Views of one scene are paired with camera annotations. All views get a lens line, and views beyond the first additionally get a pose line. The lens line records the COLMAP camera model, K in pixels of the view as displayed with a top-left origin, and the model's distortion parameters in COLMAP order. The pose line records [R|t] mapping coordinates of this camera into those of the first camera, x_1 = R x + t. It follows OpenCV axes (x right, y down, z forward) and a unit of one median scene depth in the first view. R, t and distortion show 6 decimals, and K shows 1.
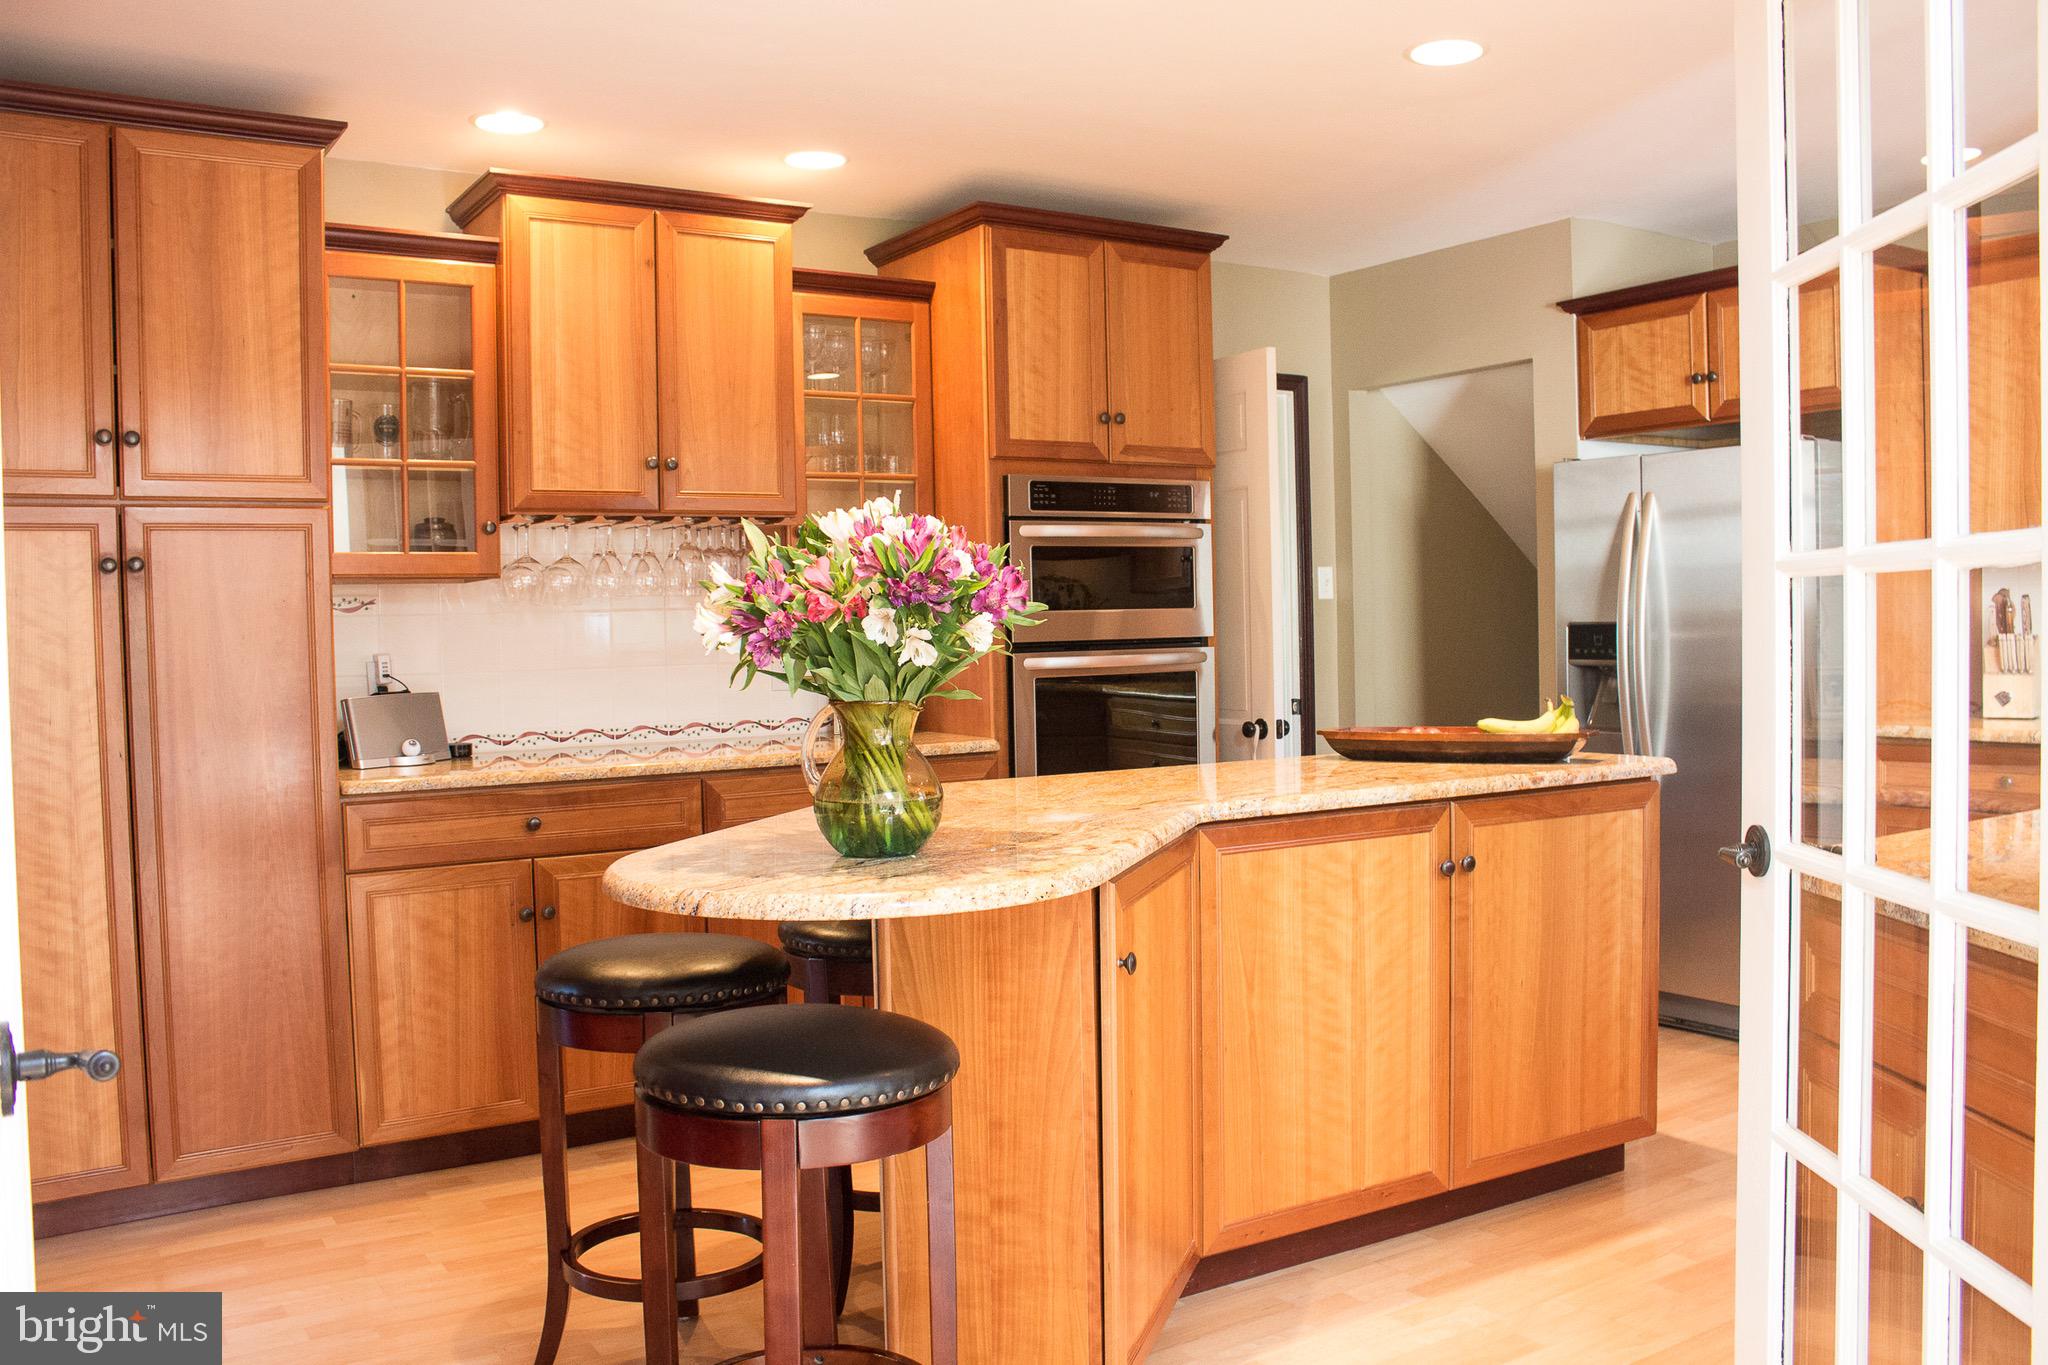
lens RADIAL K [[1707.4, 0, 1015.8], [0, 1707.4, 690.1], [0, 0, 1]] dist [-0.153286, 0.123858]
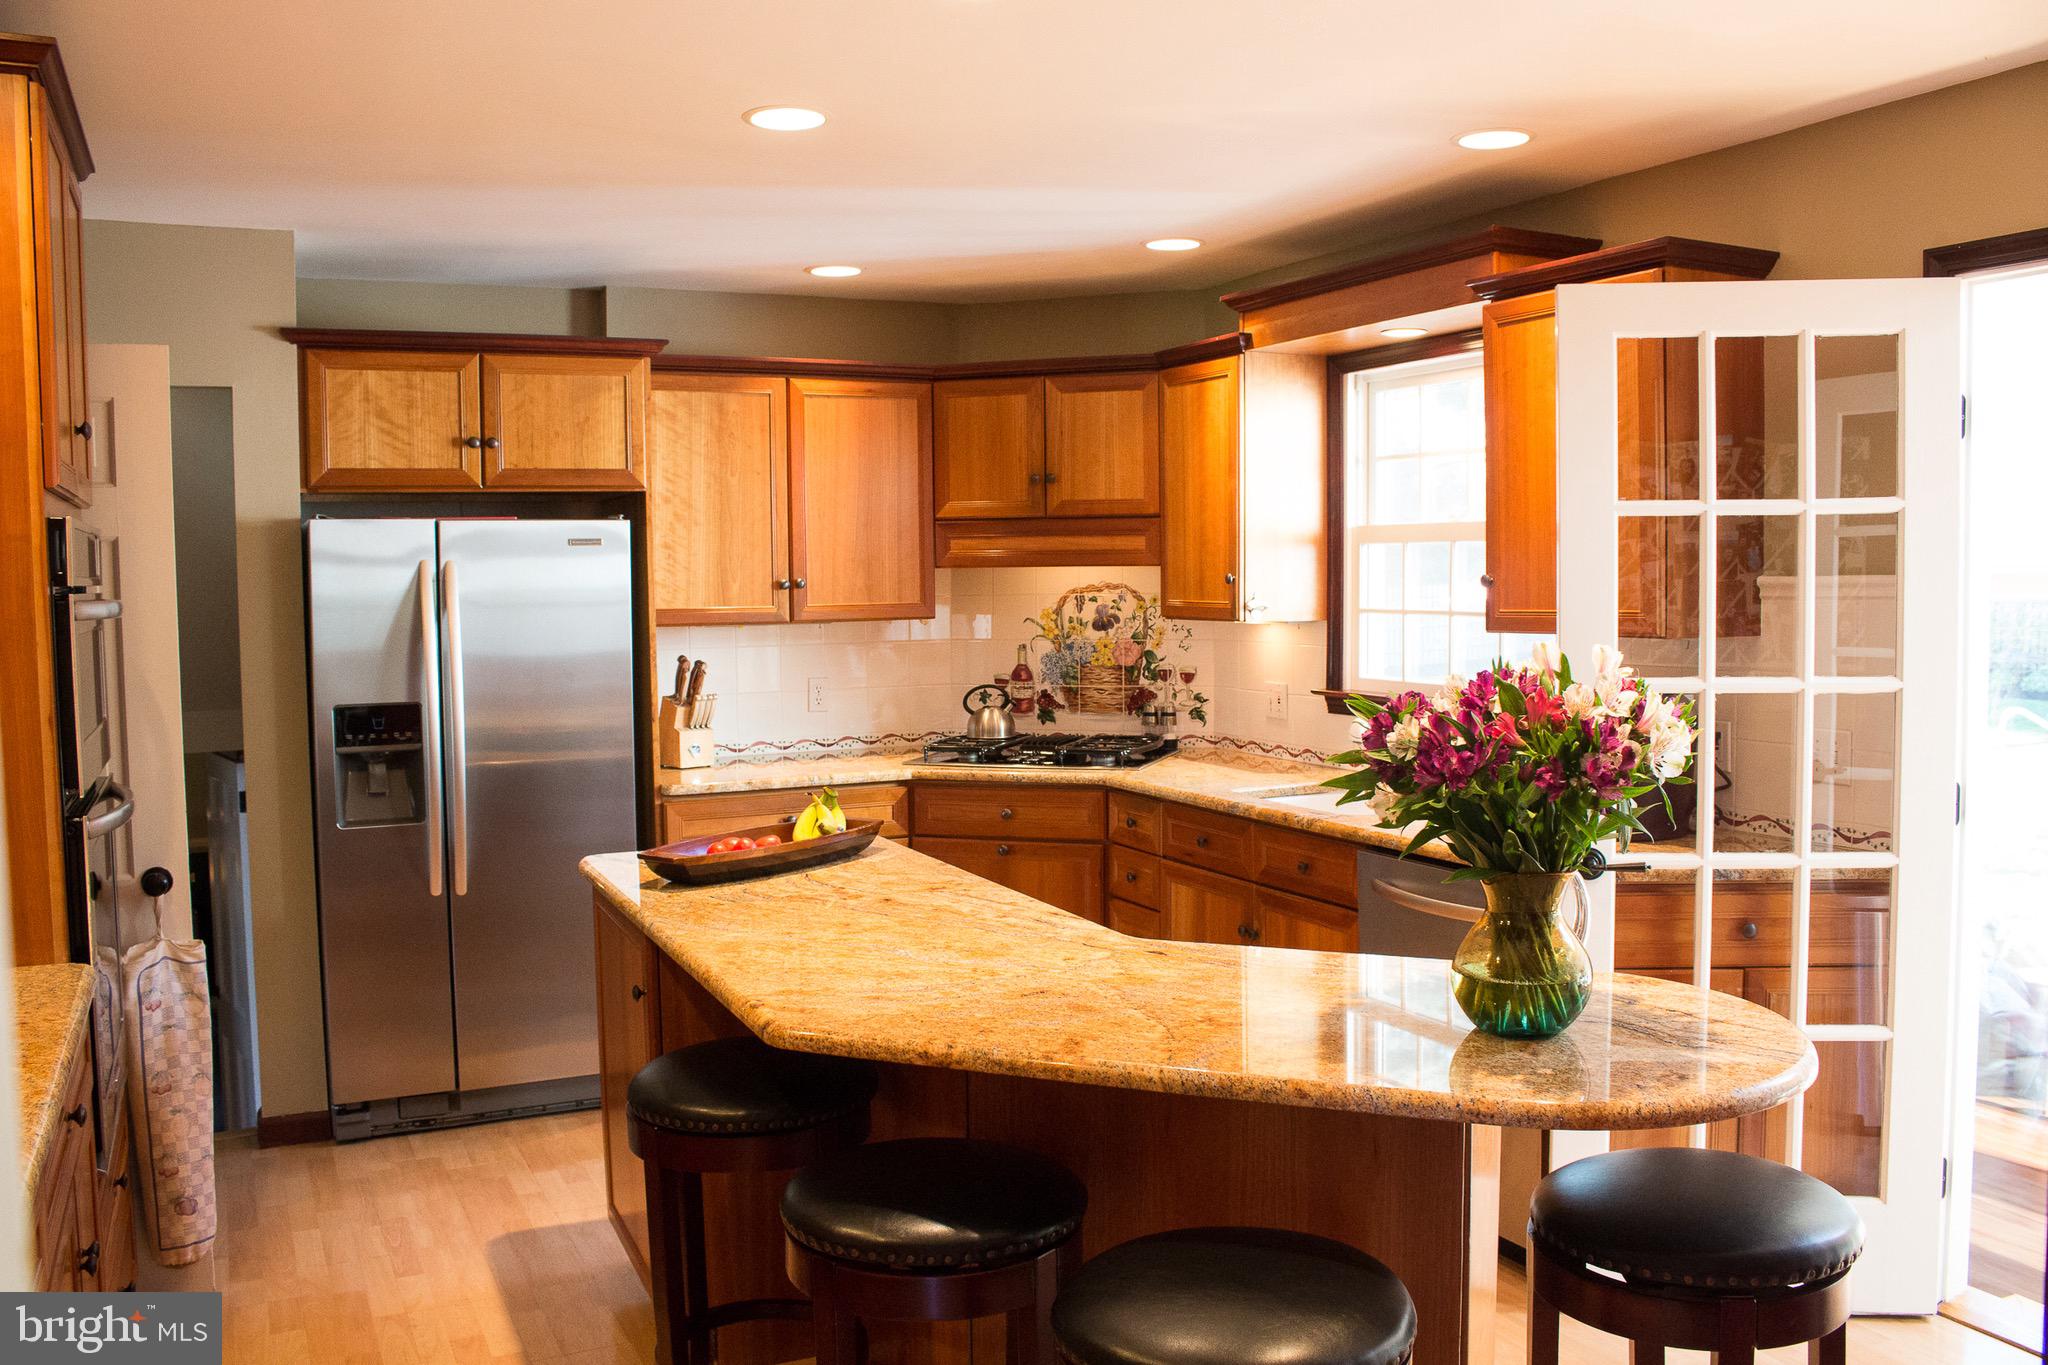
lens RADIAL K [[1707.4, 0, 1015.2], [0, 1707.4, 680.9], [0, 0, 1]] dist [-0.153286, 0.123858]
pose [[0.115621, -0.043610, 0.992336, -0.493497], [0.049453, 0.998050, 0.038099, -0.069593], [-0.992062, 0.044669, 0.117552, 0.562173]]
